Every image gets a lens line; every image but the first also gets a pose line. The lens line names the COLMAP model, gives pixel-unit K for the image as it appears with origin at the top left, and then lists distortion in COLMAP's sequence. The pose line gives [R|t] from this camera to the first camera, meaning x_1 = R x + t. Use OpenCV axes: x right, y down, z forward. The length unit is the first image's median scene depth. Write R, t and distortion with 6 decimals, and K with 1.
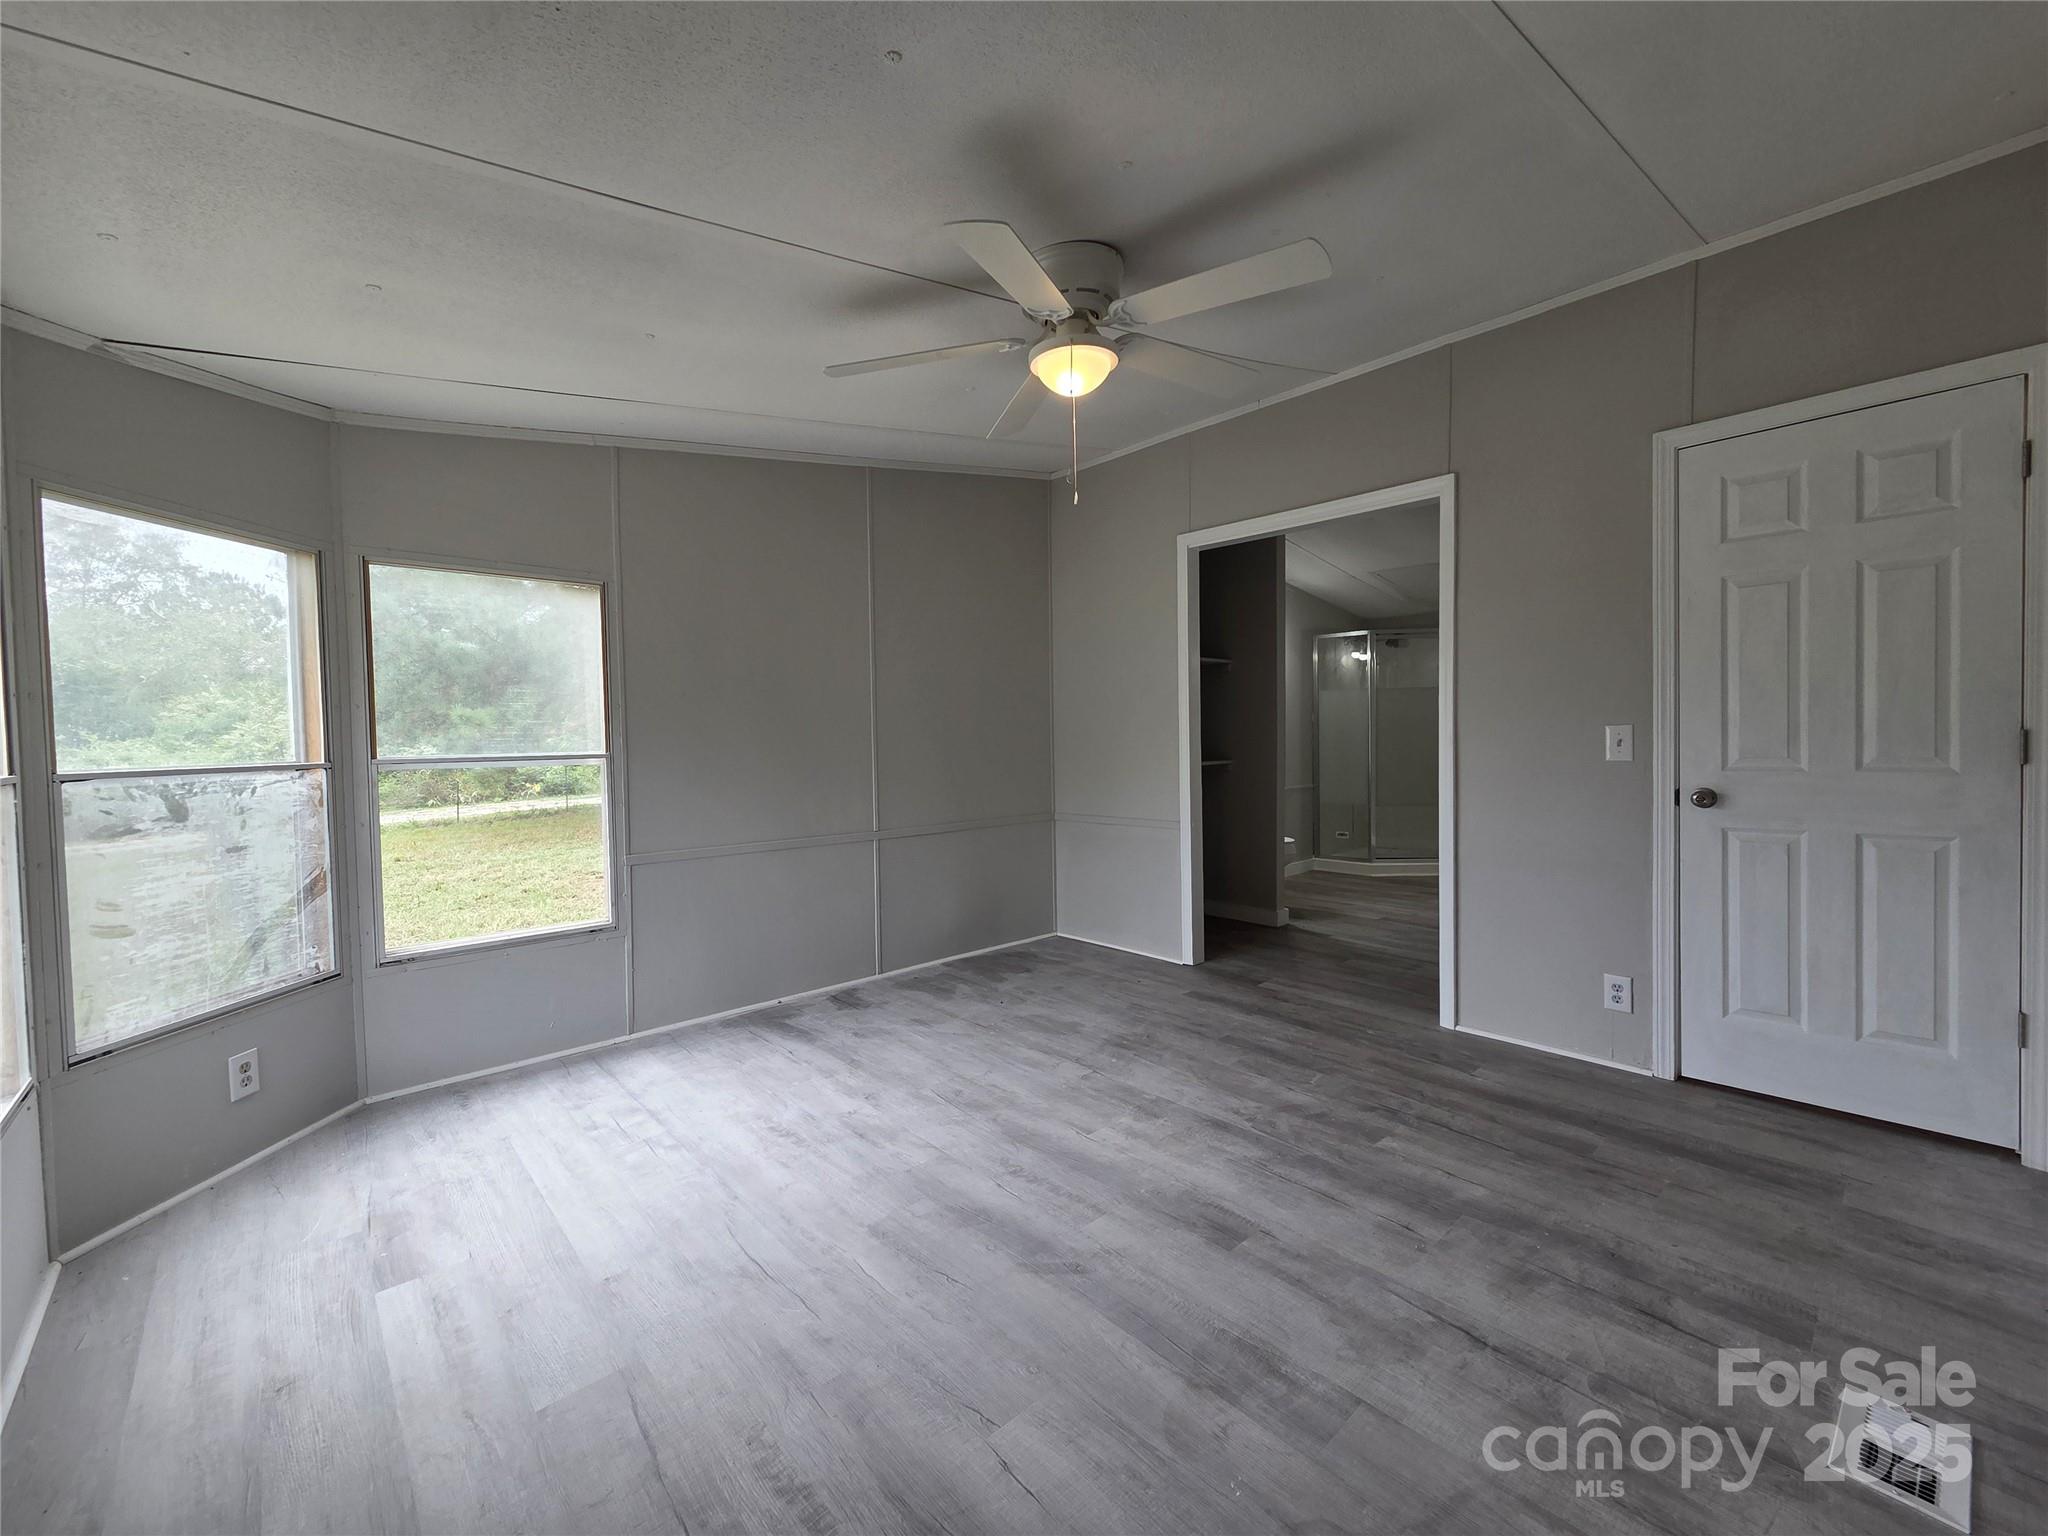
lens RADIAL K [[832.3, 0, 1037.9], [0, 832.3, 757.2], [0, 0, 1]] dist [0.009084, -0.000557]
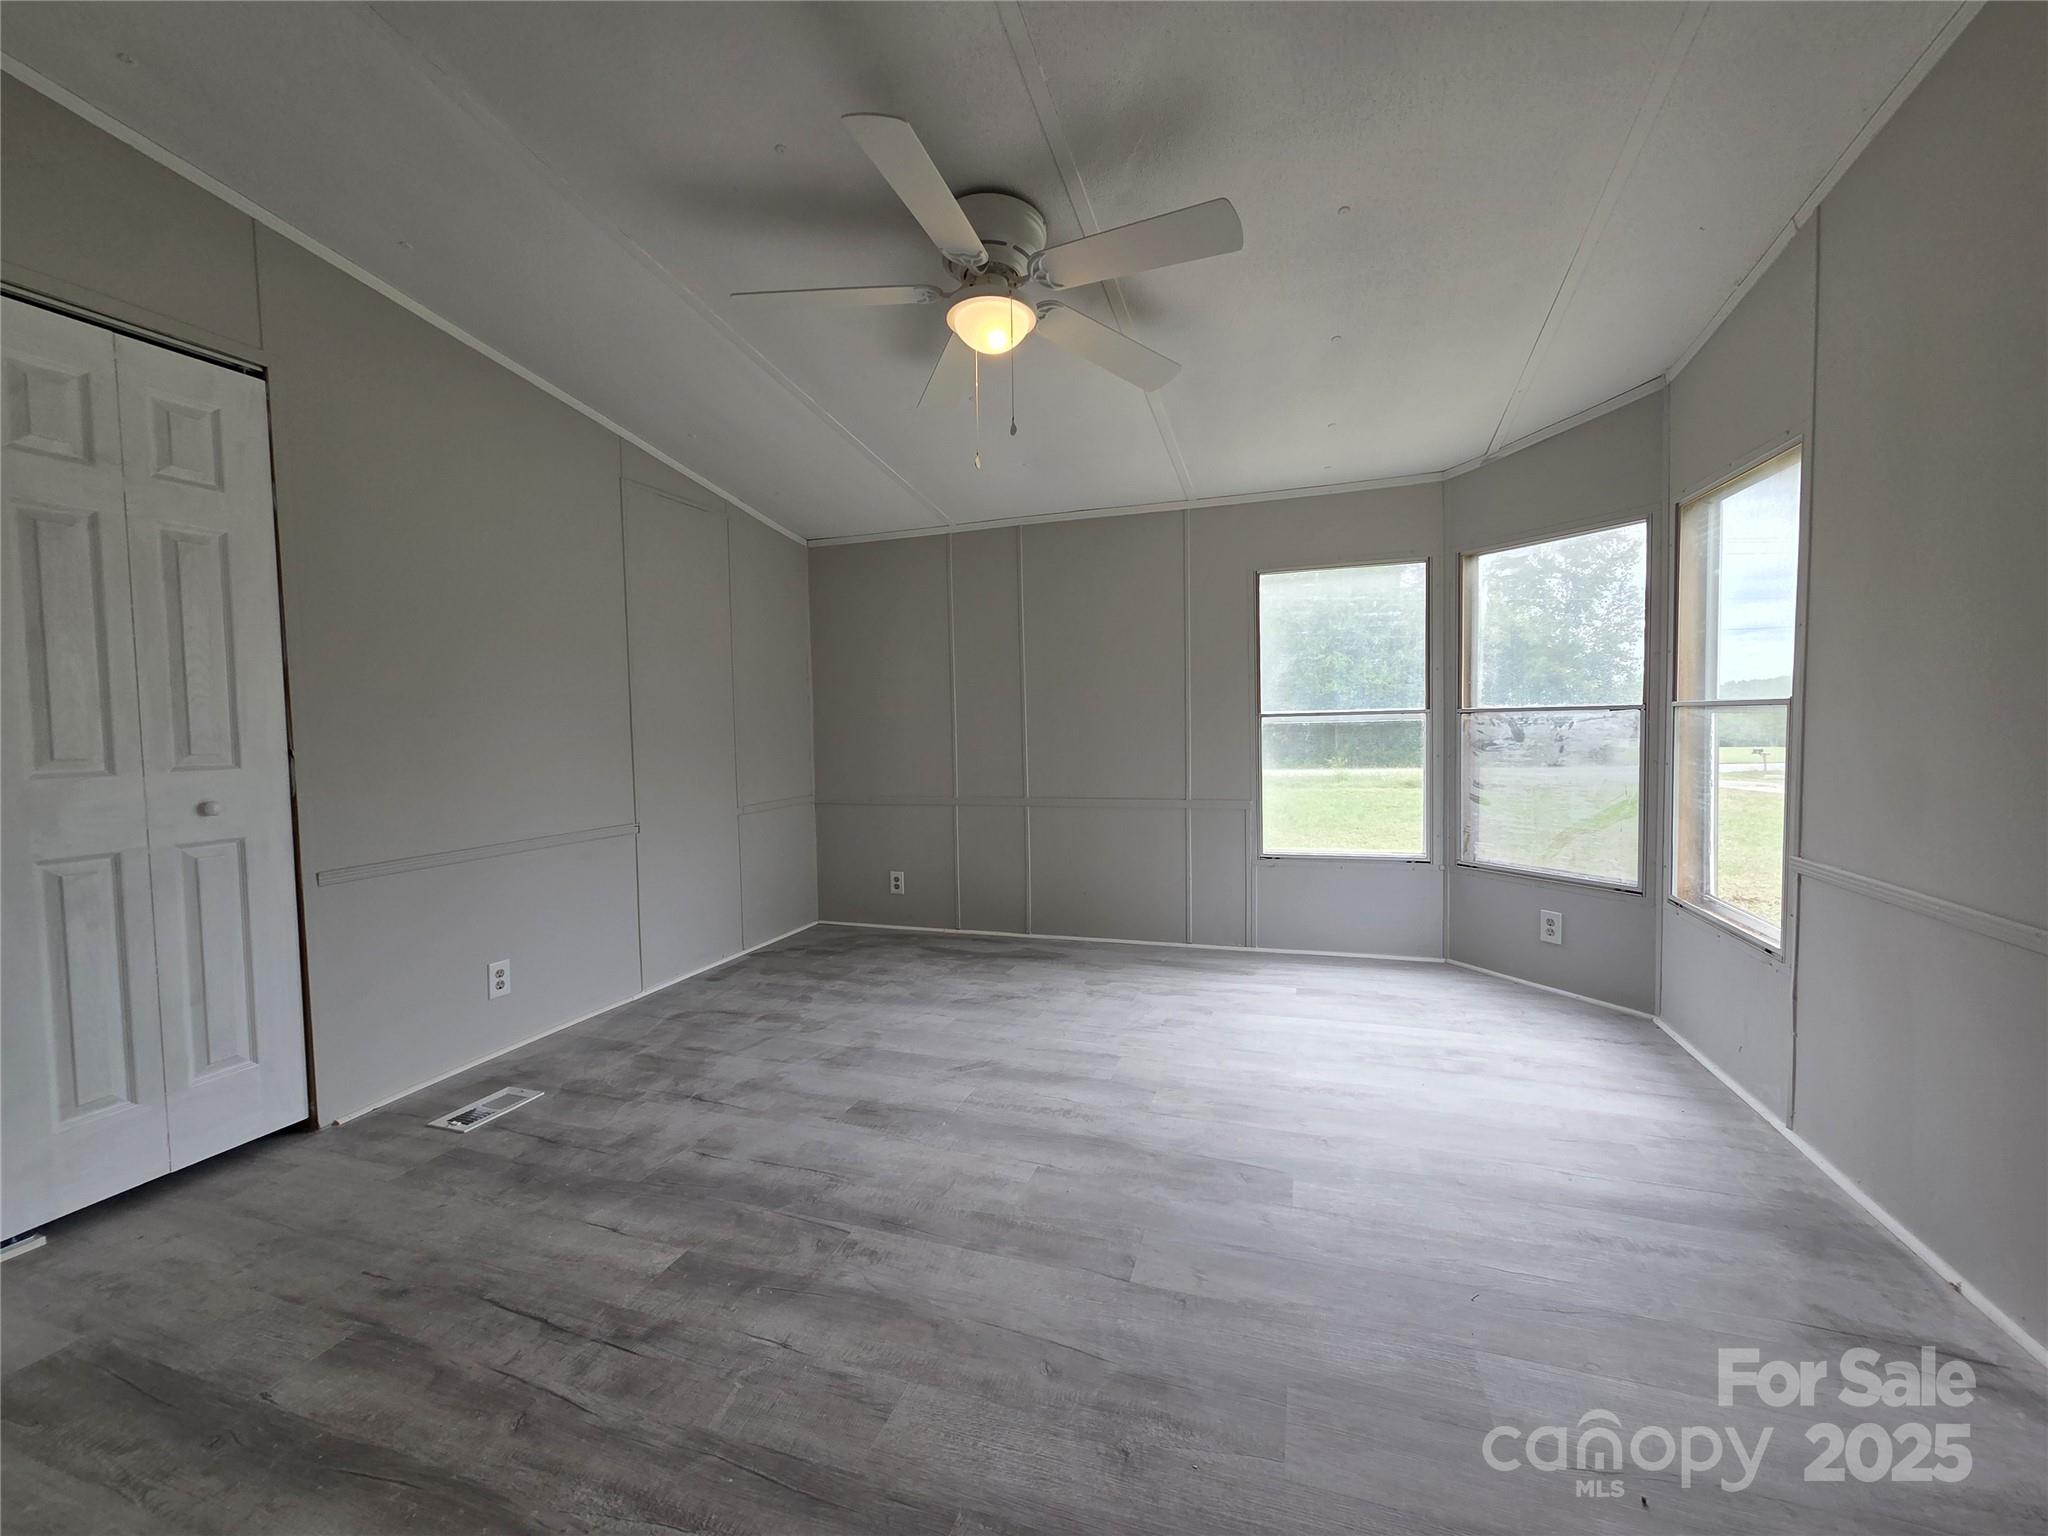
lens RADIAL K [[832.3, 0, 1022.8], [0, 832.3, 761.2], [0, 0, 1]] dist [0.009084, -0.000557]
pose [[-0.882239, 0.056929, -0.467347, 0.485875], [0.021593, 0.996510, 0.080627, -0.029861], [0.470306, 0.061041, -0.880390, 1.864508]]
